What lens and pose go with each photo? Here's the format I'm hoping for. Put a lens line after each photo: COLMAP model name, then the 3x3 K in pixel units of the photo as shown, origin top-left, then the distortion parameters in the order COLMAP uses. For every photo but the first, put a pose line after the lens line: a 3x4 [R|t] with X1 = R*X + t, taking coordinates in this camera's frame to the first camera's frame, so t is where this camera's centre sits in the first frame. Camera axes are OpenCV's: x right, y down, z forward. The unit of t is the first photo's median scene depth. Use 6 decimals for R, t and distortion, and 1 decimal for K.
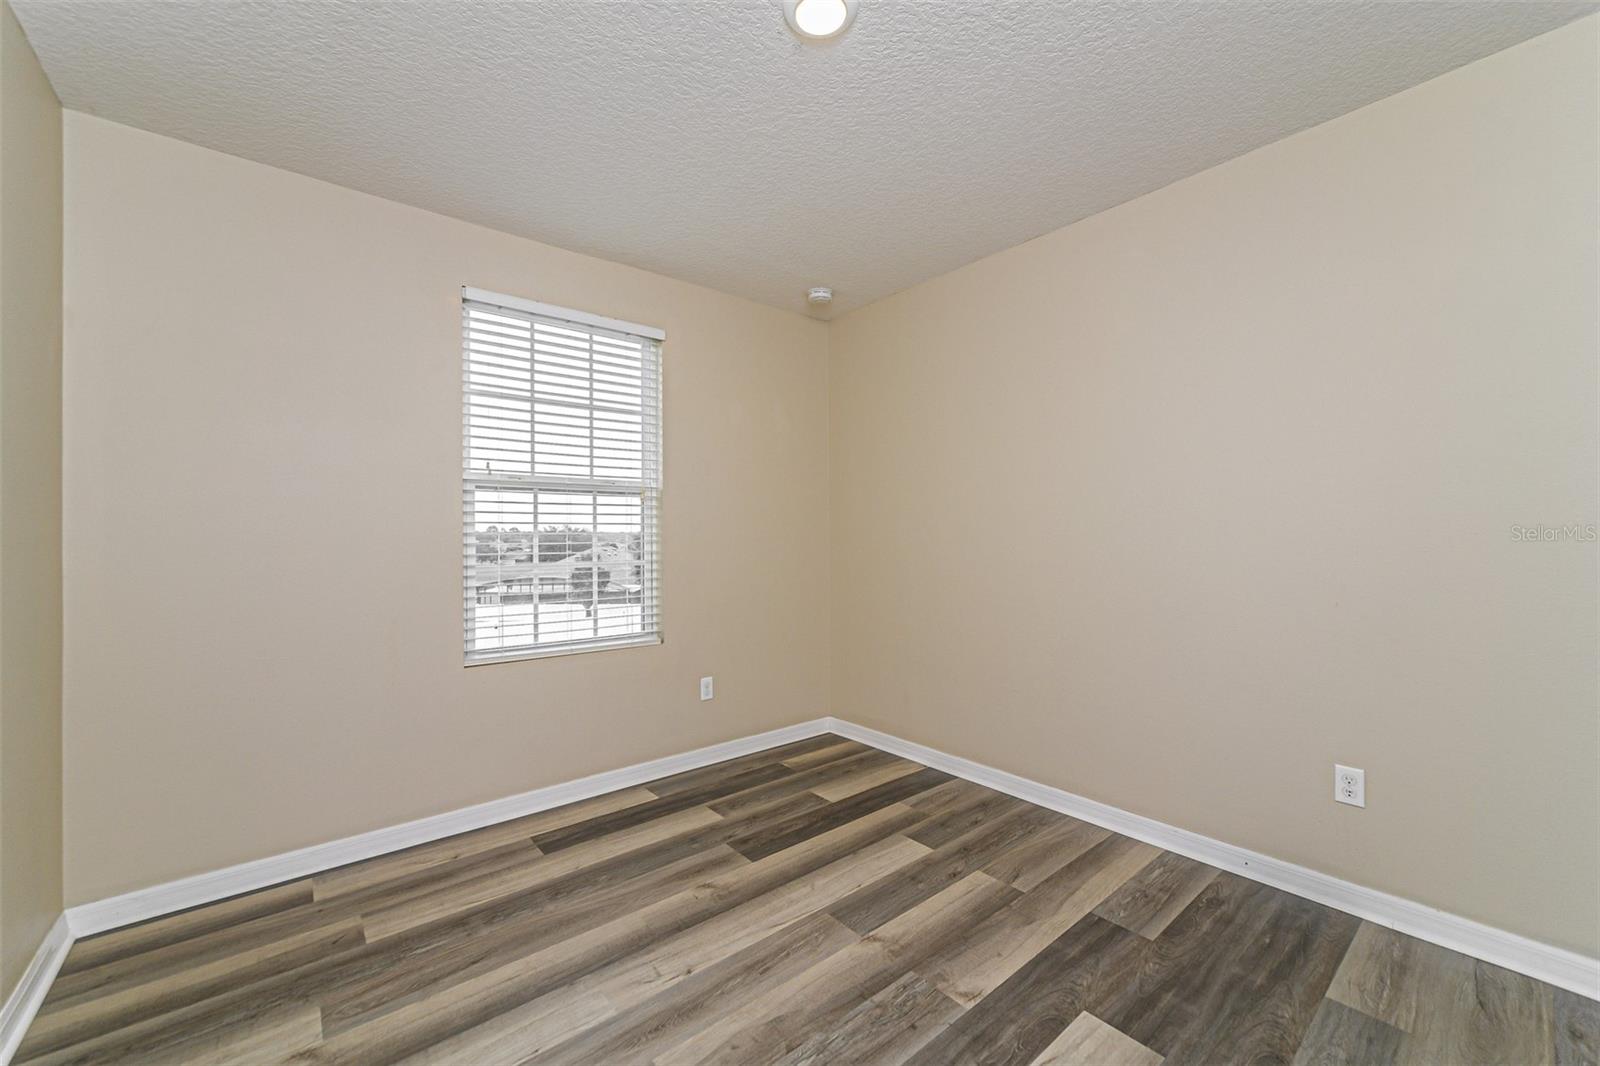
lens RADIAL K [[630.3, 0, 794.7], [0, 630.3, 536.2], [0, 0, 1]] dist [0.001205, 0.000624]
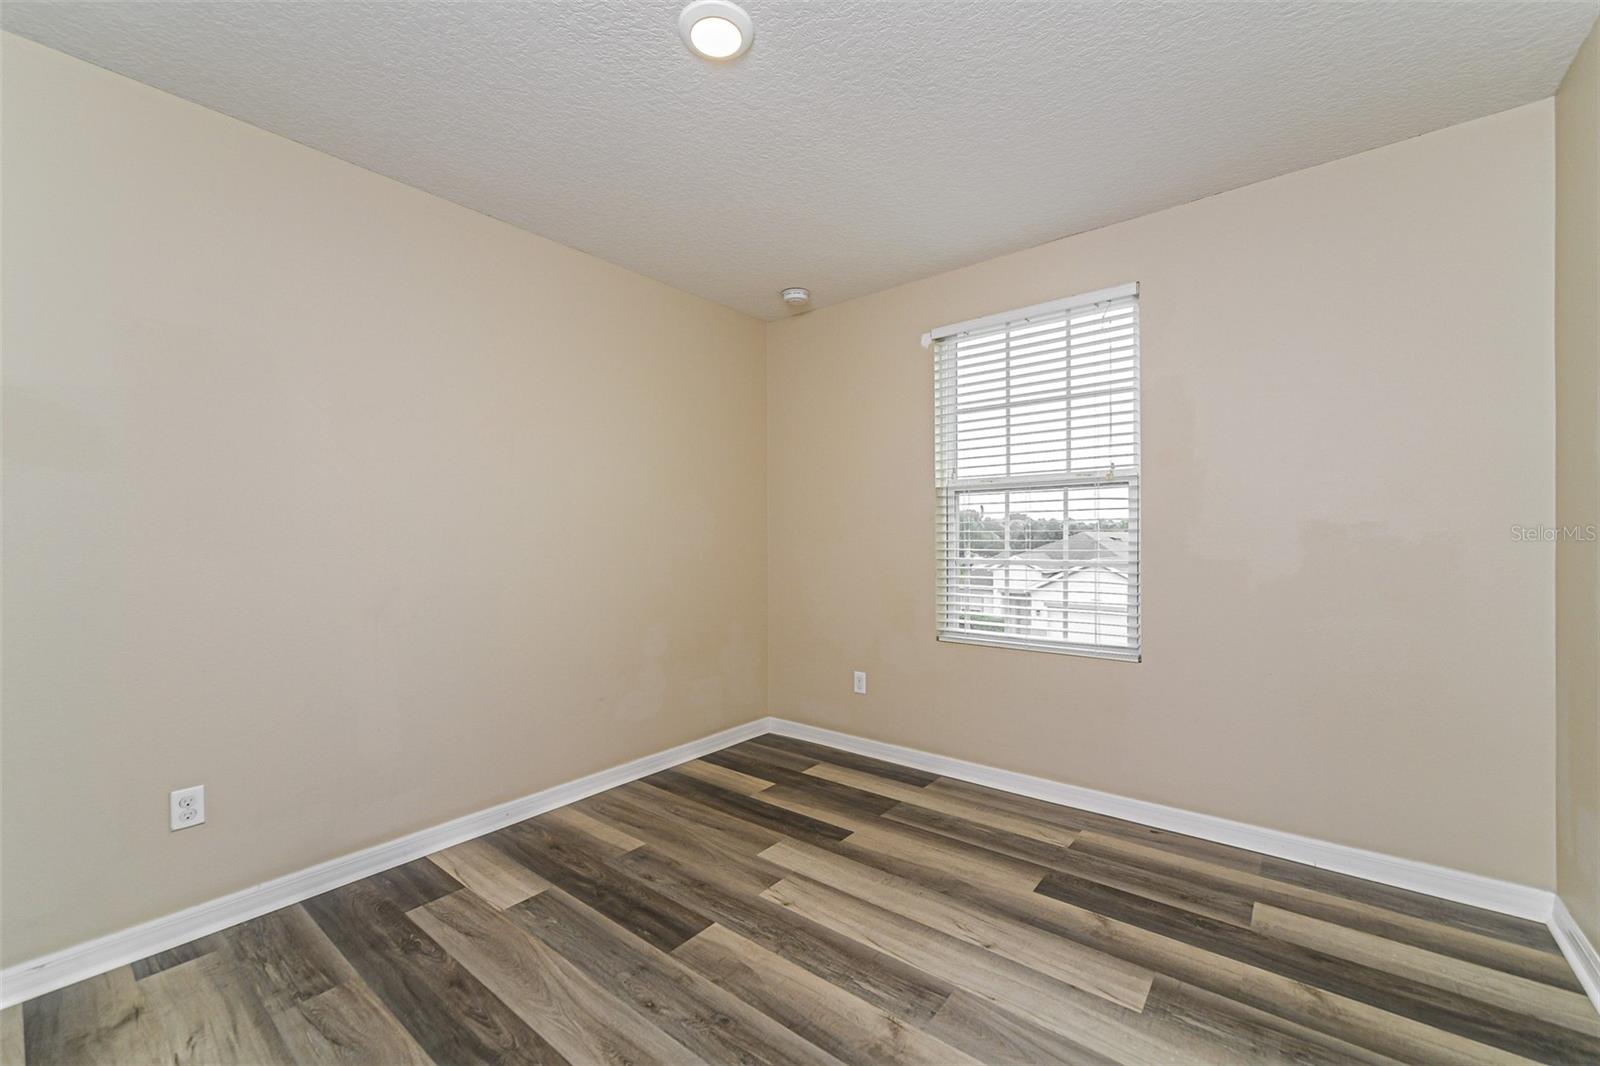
lens RADIAL K [[630.3, 0, 794.9], [0, 630.3, 537.0], [0, 0, 1]] dist [0.001205, 0.000624]
pose [[0.208448, 0.004038, -0.978025, 0.520900], [0.006599, 0.999963, 0.005535, -0.003208], [0.978011, -0.007608, 0.208414, 0.411270]]
